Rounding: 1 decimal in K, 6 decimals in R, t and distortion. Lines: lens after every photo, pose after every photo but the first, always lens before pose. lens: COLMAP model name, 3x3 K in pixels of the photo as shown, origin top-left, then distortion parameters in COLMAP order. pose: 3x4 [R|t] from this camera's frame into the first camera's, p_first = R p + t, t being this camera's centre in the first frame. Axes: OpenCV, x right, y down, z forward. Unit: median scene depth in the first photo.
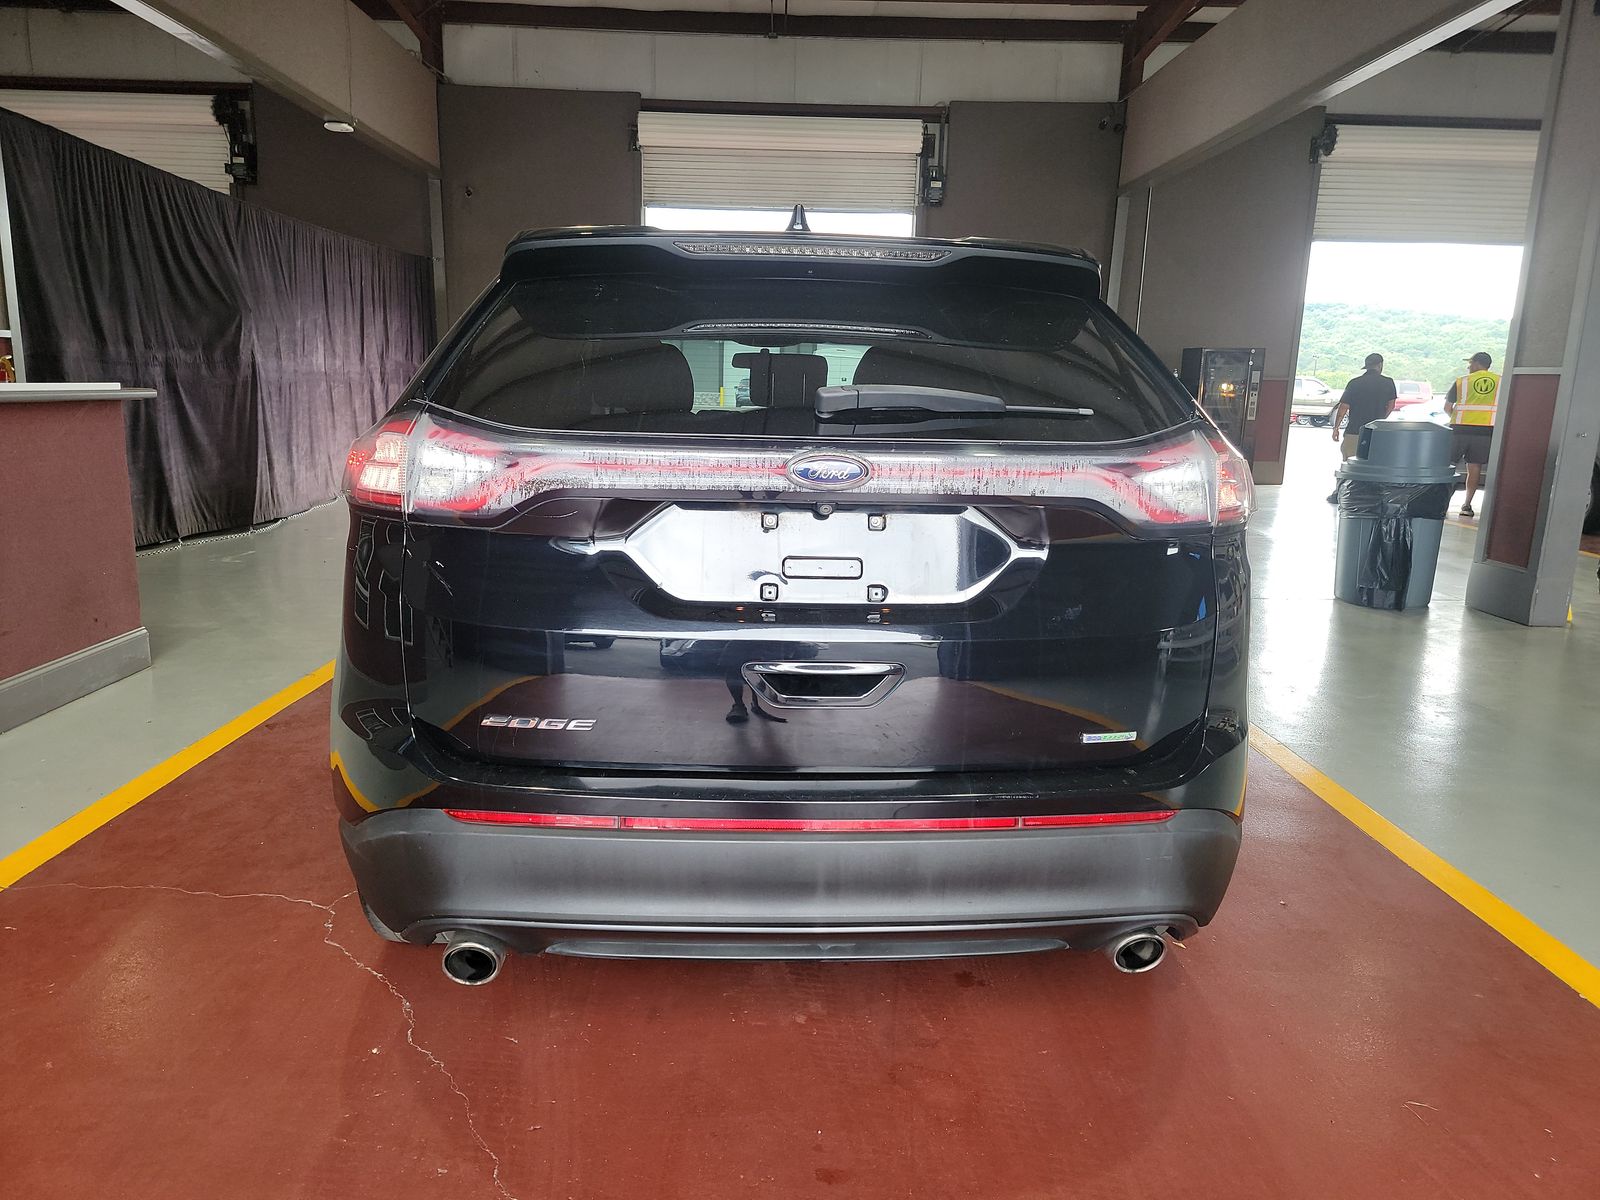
lens RADIAL K [[1086.3, 0, 800.0], [0, 1086.3, 600.0], [0, 0, 1]] dist [0.004418, -0.000227]
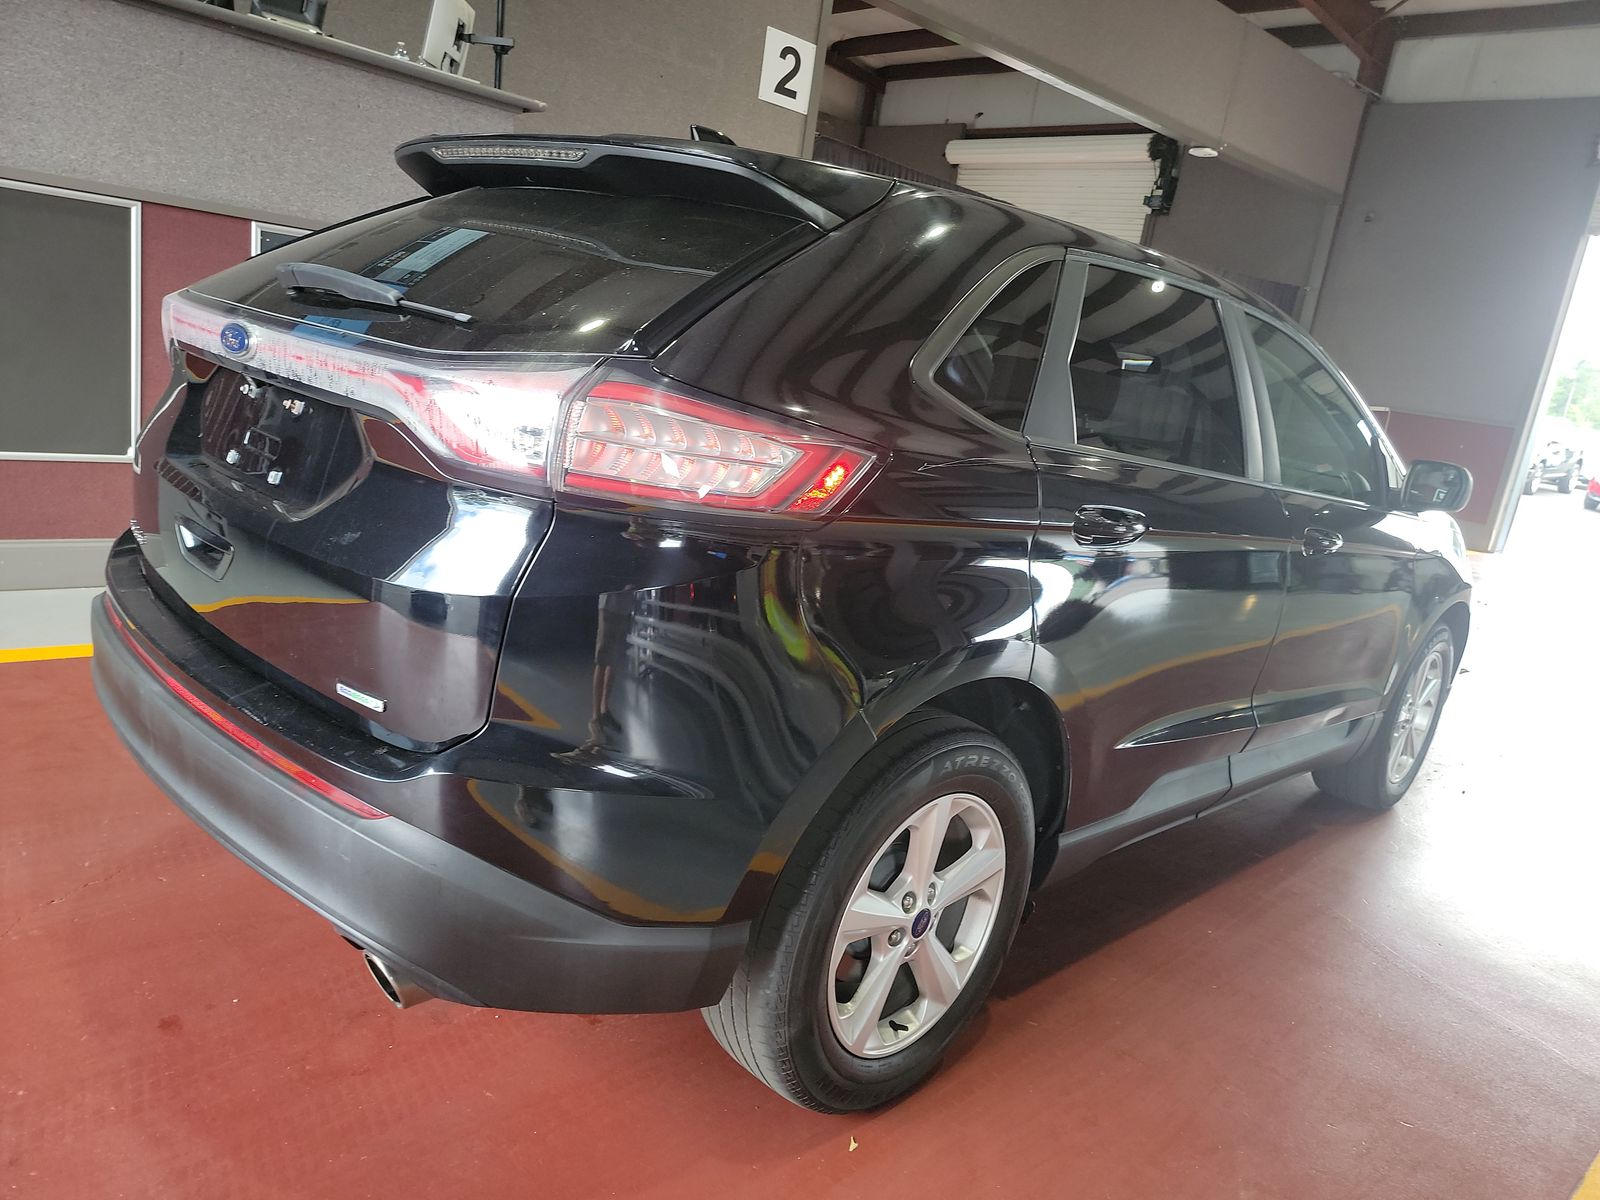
lens RADIAL K [[1086.3, 0, 800.0], [0, 1086.3, 600.0], [0, 0, 1]] dist [0.004418, -0.000227]
pose [[0.677297, 0.235873, -0.696874, 0.089167], [-0.258901, 0.963039, 0.074335, -0.007928], [0.688651, 0.130074, 0.713331, 0.051854]]
